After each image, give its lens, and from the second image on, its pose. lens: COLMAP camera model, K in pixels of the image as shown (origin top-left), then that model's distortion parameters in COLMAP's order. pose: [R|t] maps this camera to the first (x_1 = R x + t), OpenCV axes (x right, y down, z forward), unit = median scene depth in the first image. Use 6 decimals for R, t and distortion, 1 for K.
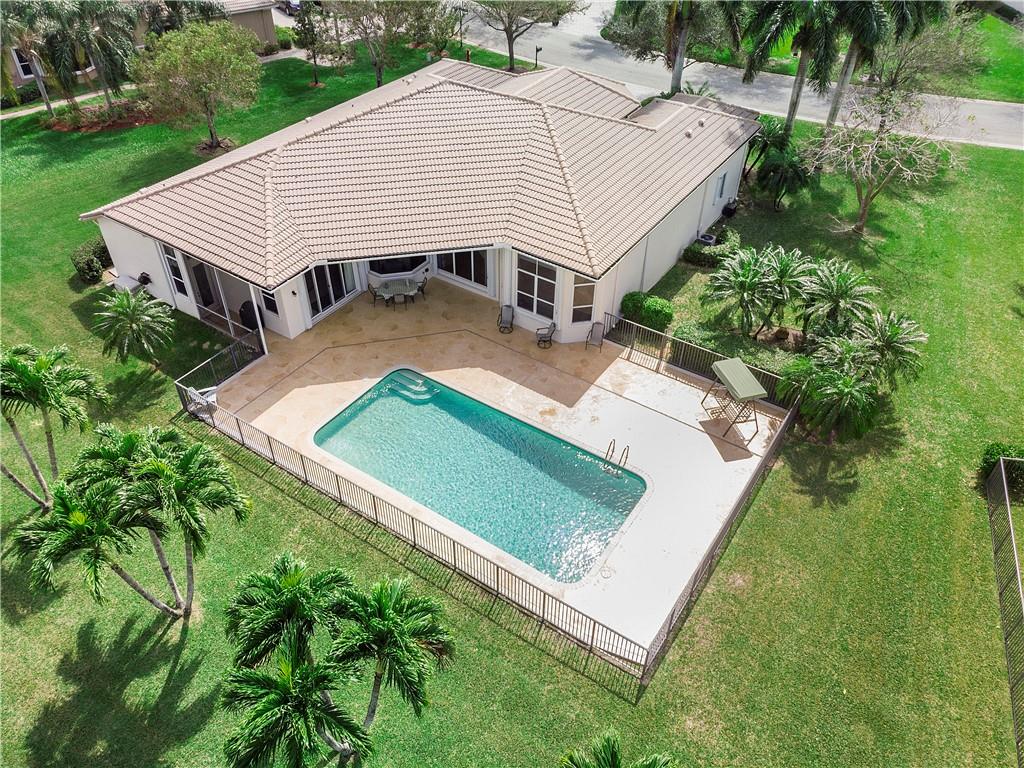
lens RADIAL K [[784.6, 0, 513.4], [0, 784.6, 382.1], [0, 0, 1]] dist [0.004472, 0.003058]
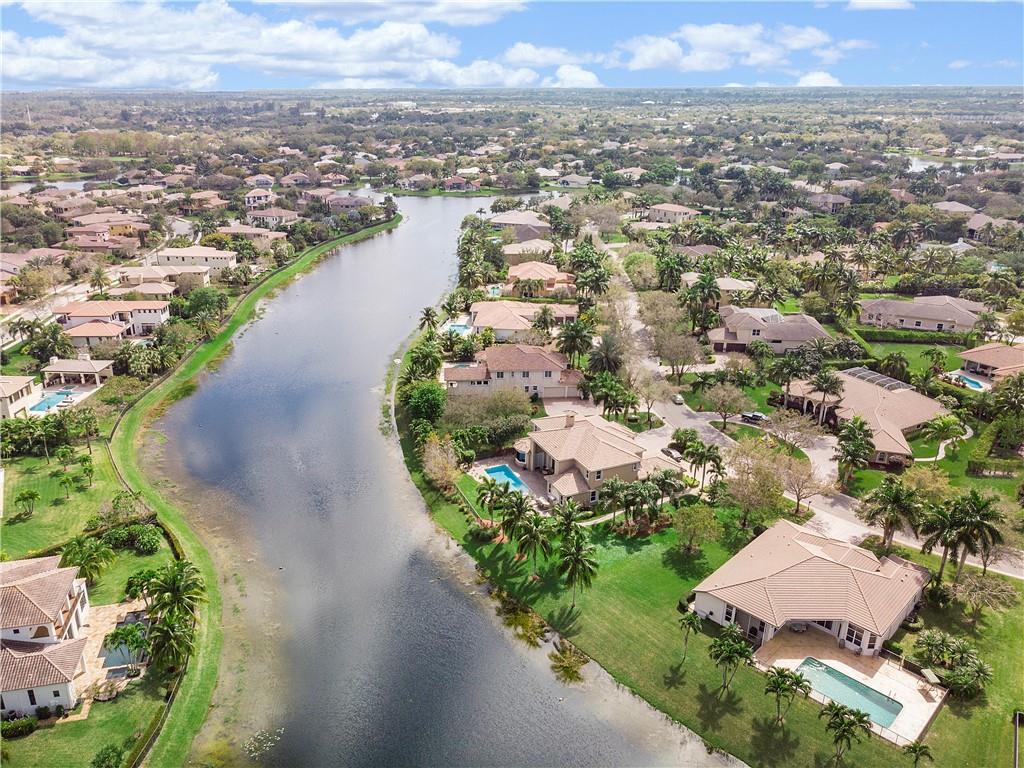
lens RADIAL K [[784.6, 0, 510.1], [0, 784.6, 387.8], [0, 0, 1]] dist [0.004472, 0.003058]
pose [[0.983117, 0.077776, -0.165624, -0.849050], [-0.127318, 0.940877, -0.313911, 0.102404], [0.131417, 0.329698, 0.934895, -2.312601]]
